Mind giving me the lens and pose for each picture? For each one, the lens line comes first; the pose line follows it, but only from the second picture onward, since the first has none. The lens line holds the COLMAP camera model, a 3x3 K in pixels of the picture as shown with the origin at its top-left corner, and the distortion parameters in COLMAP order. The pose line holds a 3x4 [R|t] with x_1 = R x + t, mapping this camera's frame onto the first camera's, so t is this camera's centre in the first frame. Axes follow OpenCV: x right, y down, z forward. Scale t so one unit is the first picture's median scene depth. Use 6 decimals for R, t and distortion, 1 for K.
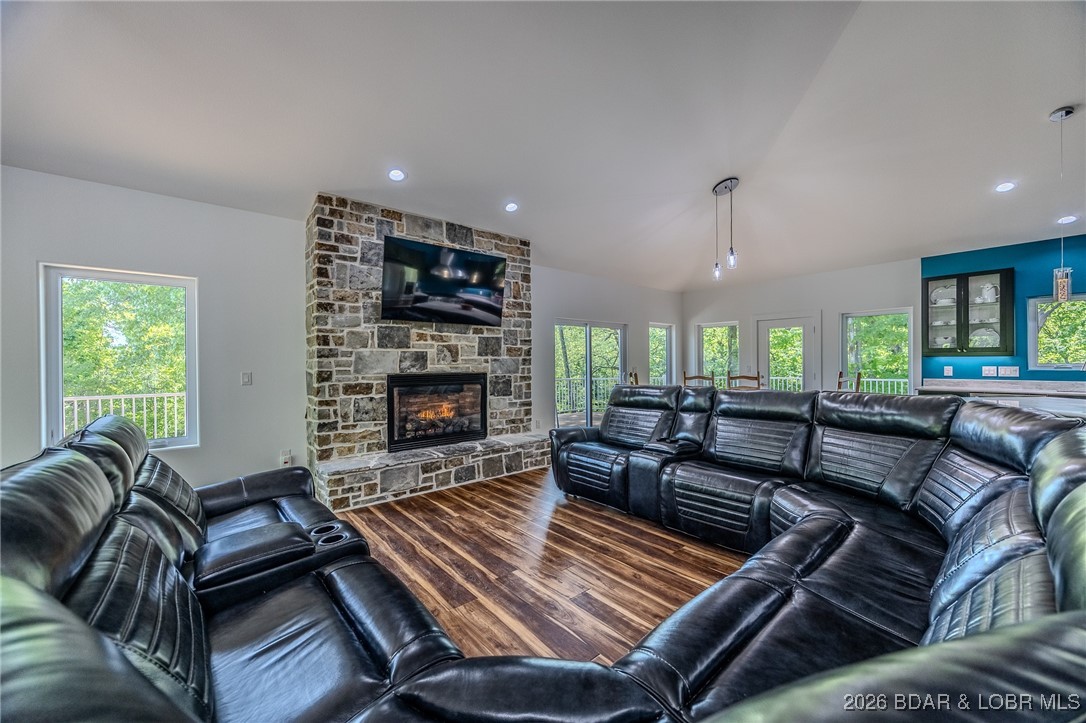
lens RADIAL K [[412.1, 0, 548.2], [0, 412.1, 361.6], [0, 0, 1]] dist [-0.004881, 0.000265]
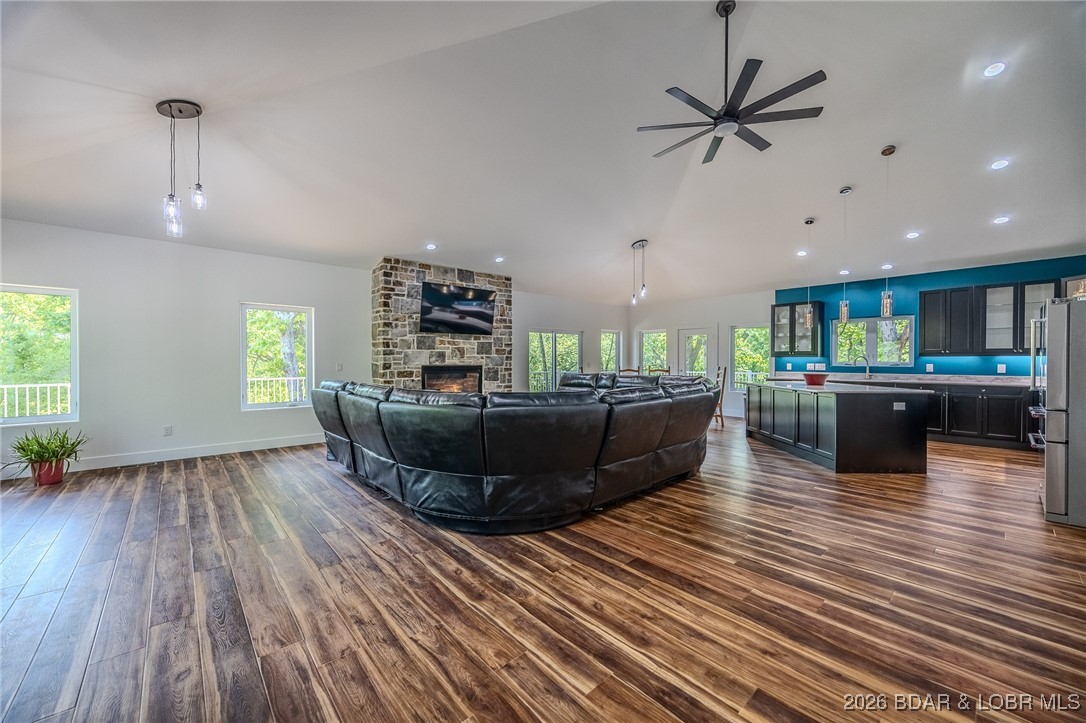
lens RADIAL K [[412.1, 0, 537.5], [0, 412.1, 361.6], [0, 0, 1]] dist [-0.004881, 0.000265]
pose [[0.999951, 0.006352, 0.007652, 0.046212], [-0.006406, 0.999955, 0.007026, 0.001103], [-0.007607, -0.007074, 0.999946, -0.564820]]
